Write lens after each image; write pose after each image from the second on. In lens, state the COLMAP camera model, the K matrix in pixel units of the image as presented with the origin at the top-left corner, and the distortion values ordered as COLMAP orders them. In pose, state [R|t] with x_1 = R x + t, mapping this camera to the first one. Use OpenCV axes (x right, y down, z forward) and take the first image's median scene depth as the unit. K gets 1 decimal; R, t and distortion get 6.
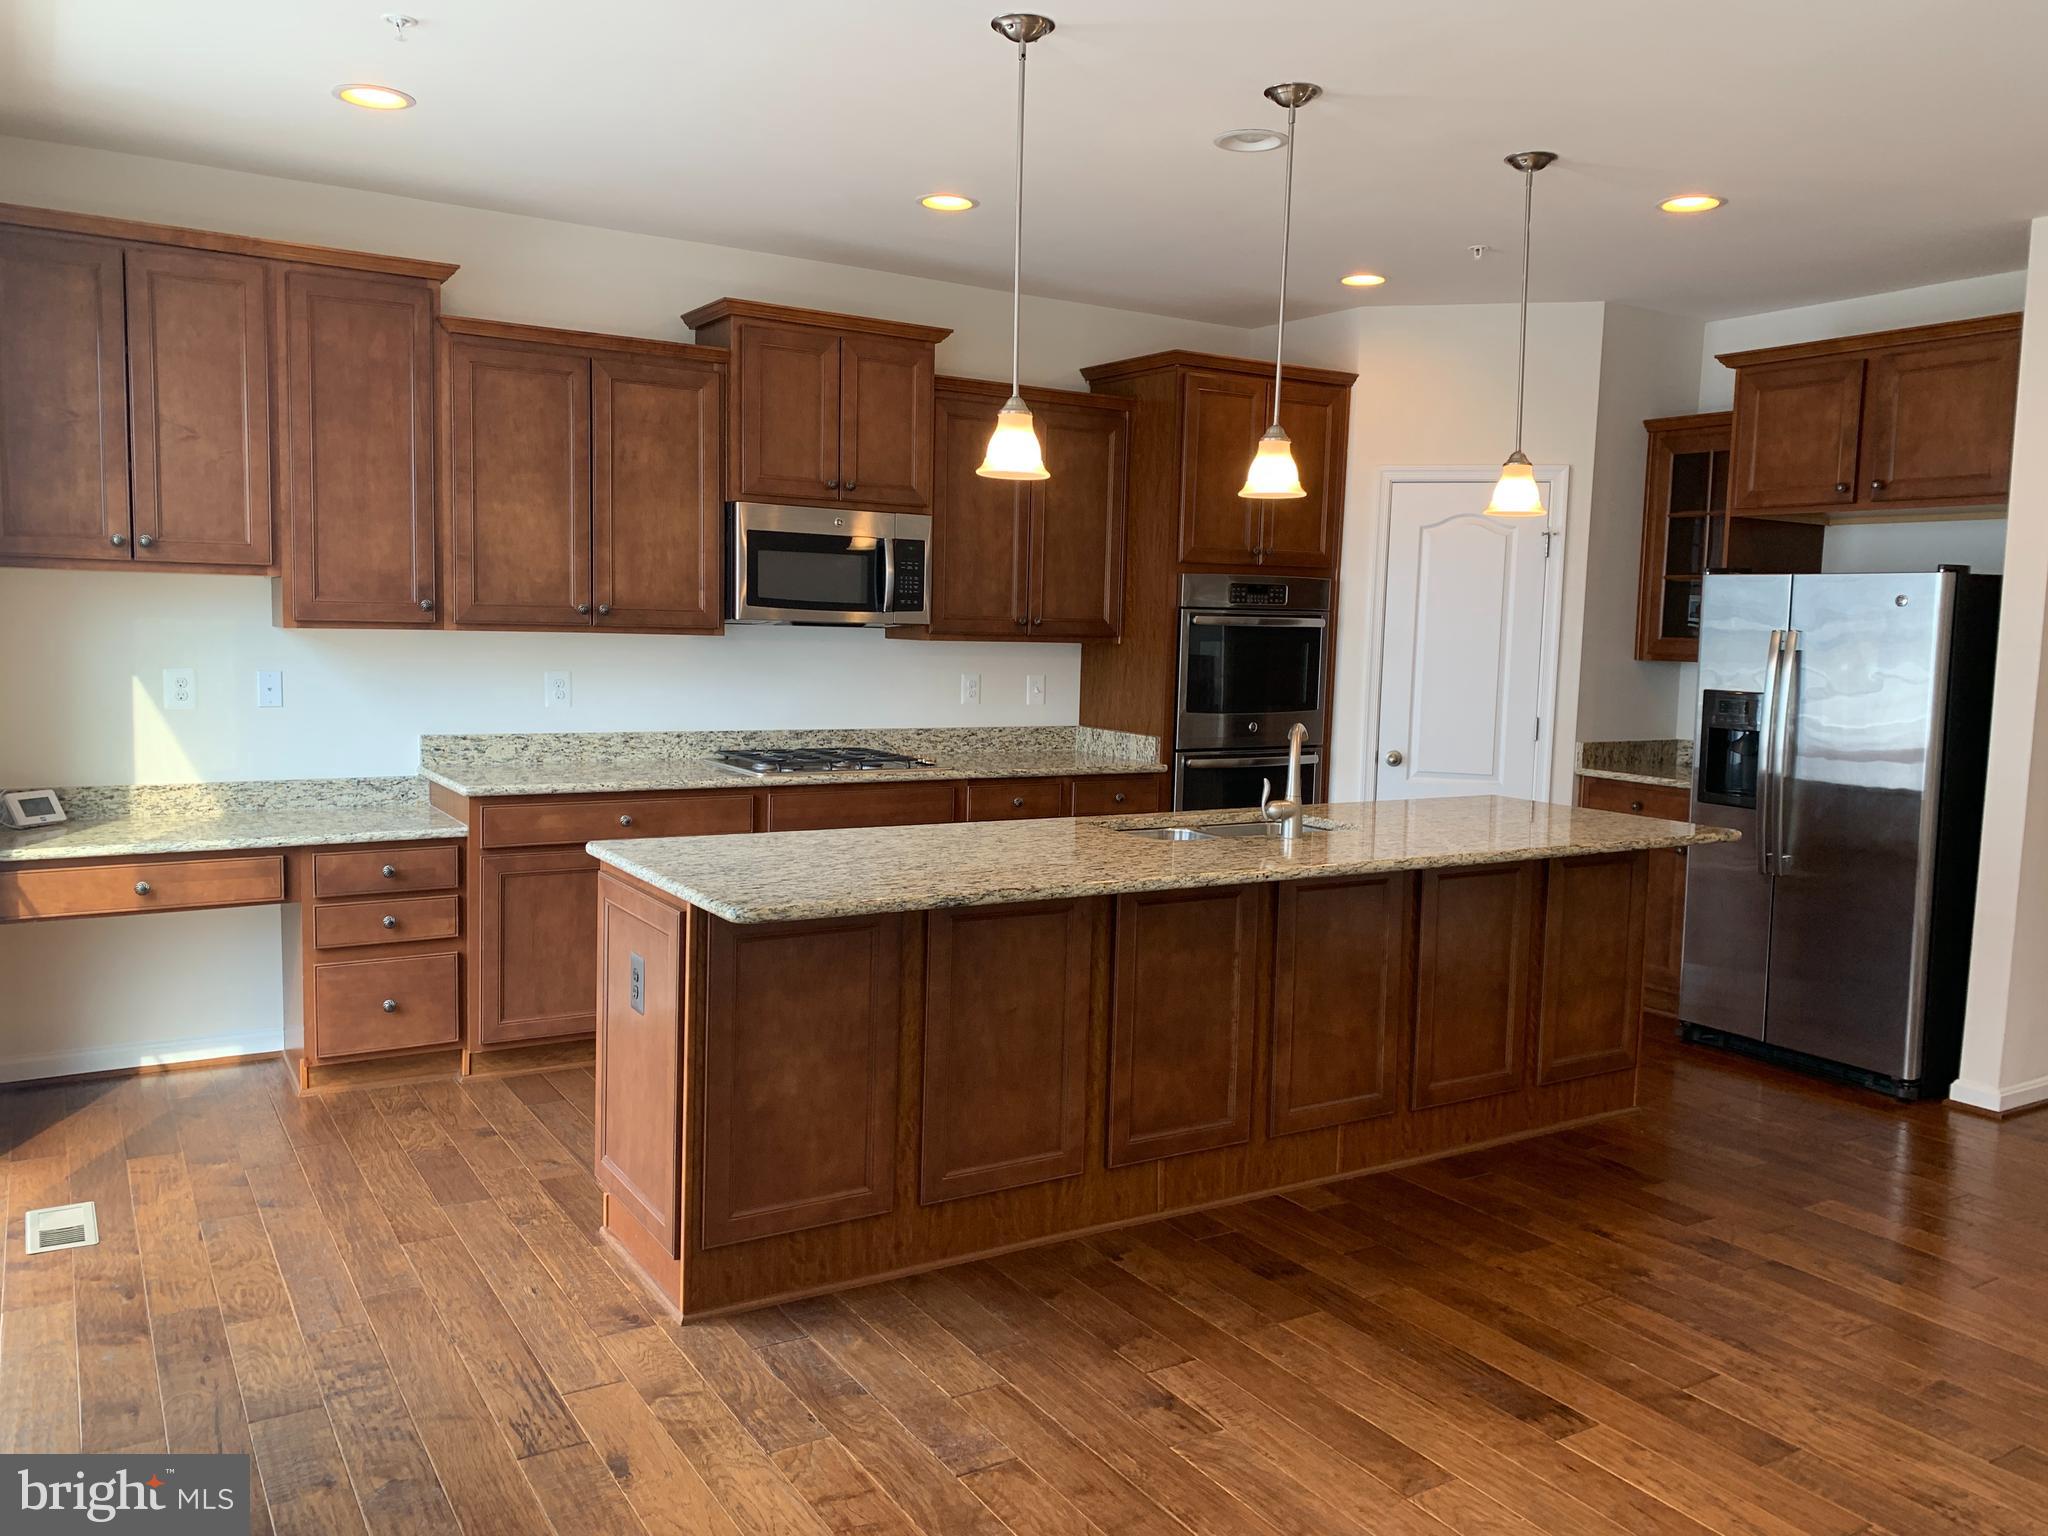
lens RADIAL K [[1592.8, 0, 1080.0], [0, 1592.8, 779.6], [0, 0, 1]] dist [0.140248, -0.209582]
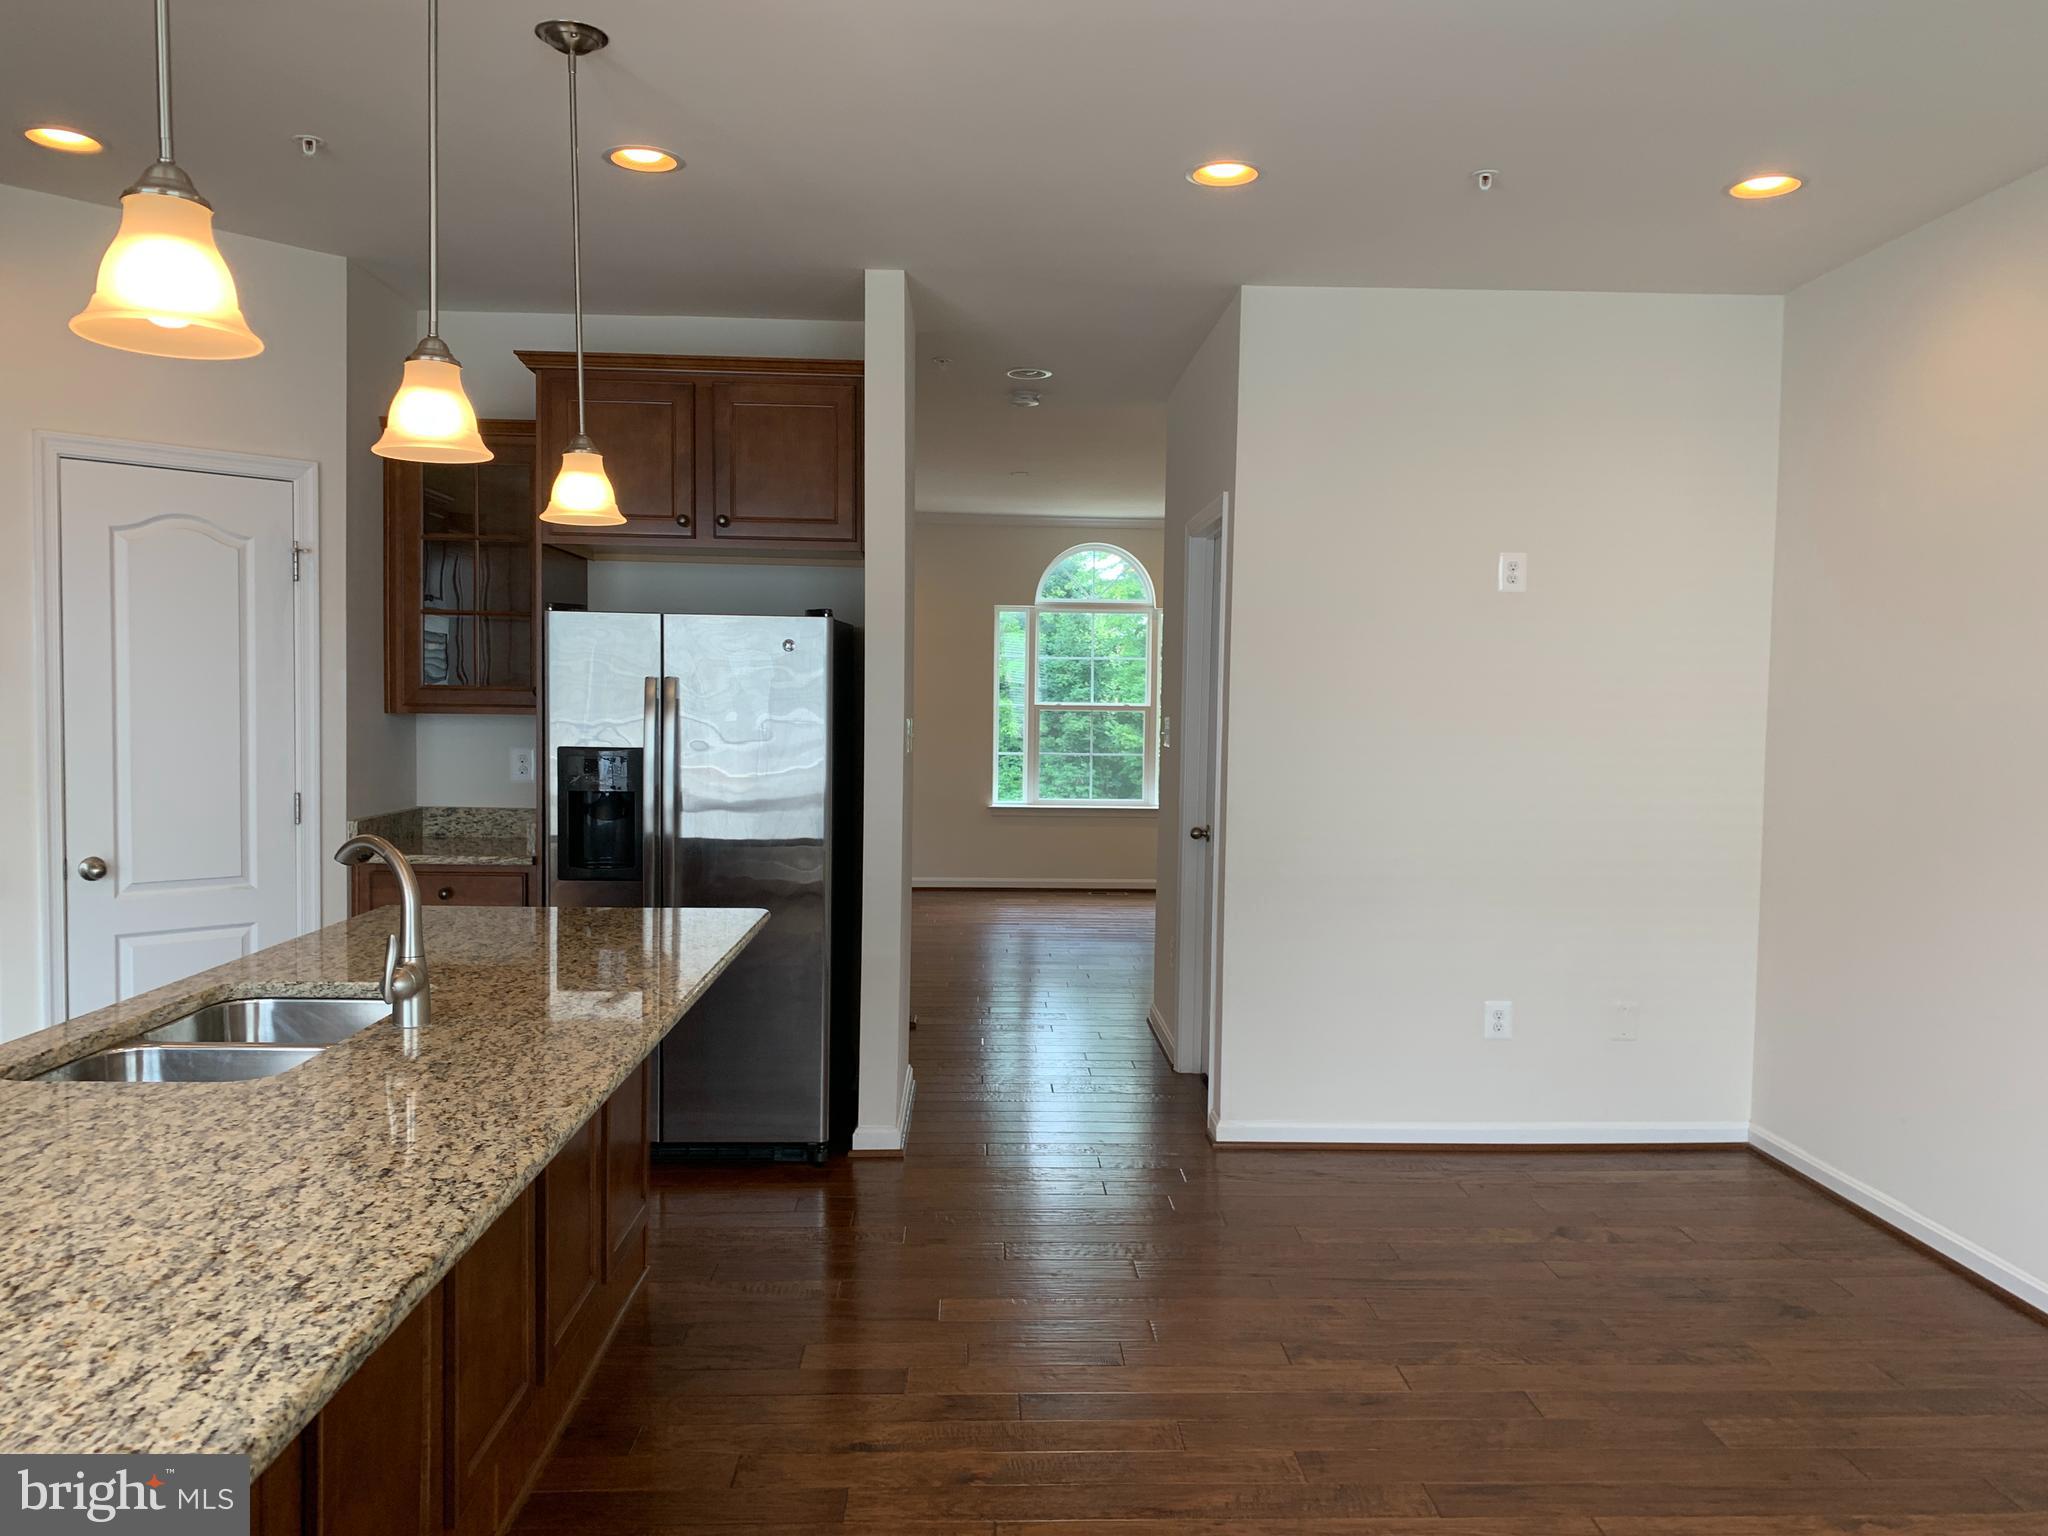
lens RADIAL K [[1561.1, 0, 1024.0], [0, 1561.1, 768.0], [0, 0, 1]] dist [0.042247, -0.042414]
pose [[0.515522, -0.059955, 0.854776, -0.195858], [0.088879, 0.995910, 0.016251, -0.037322], [-0.852254, 0.067594, 0.518742, 0.388052]]
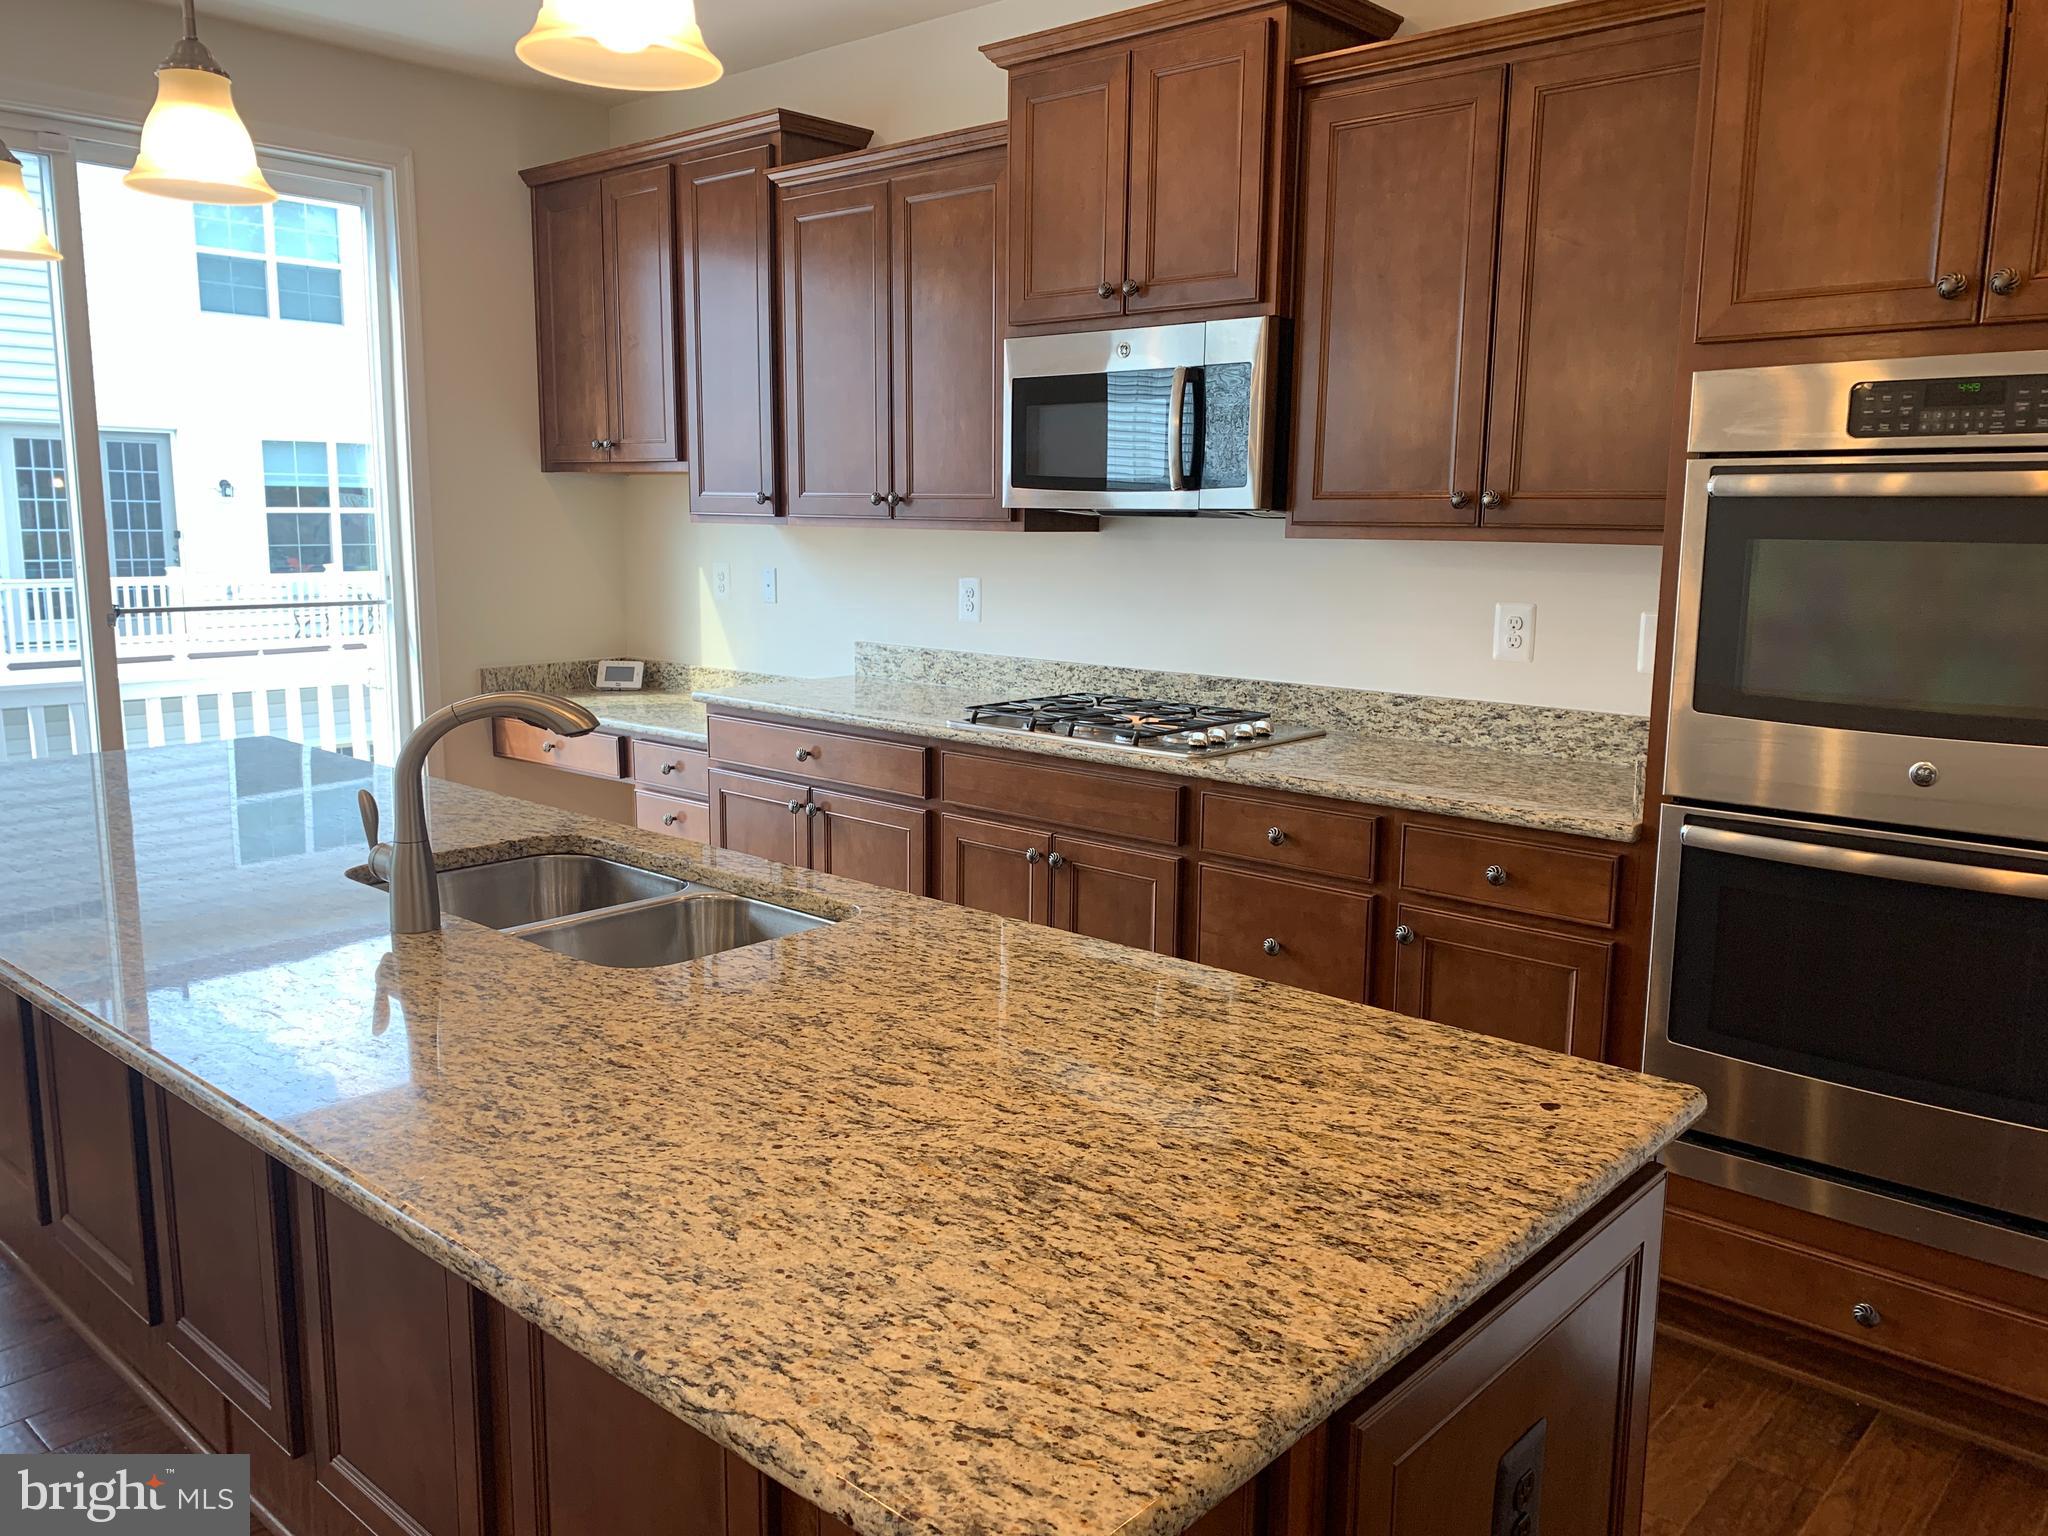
lens RADIAL K [[1571.1, 0, 968.2], [0, 1571.1, 812.4], [0, 0, 1]] dist [0.036776, -0.067644]
pose [[0.251080, 0.159271, -0.954773, 0.469387], [-0.105374, 0.985005, 0.136604, -0.058543], [0.962214, 0.066310, 0.264098, 0.795169]]
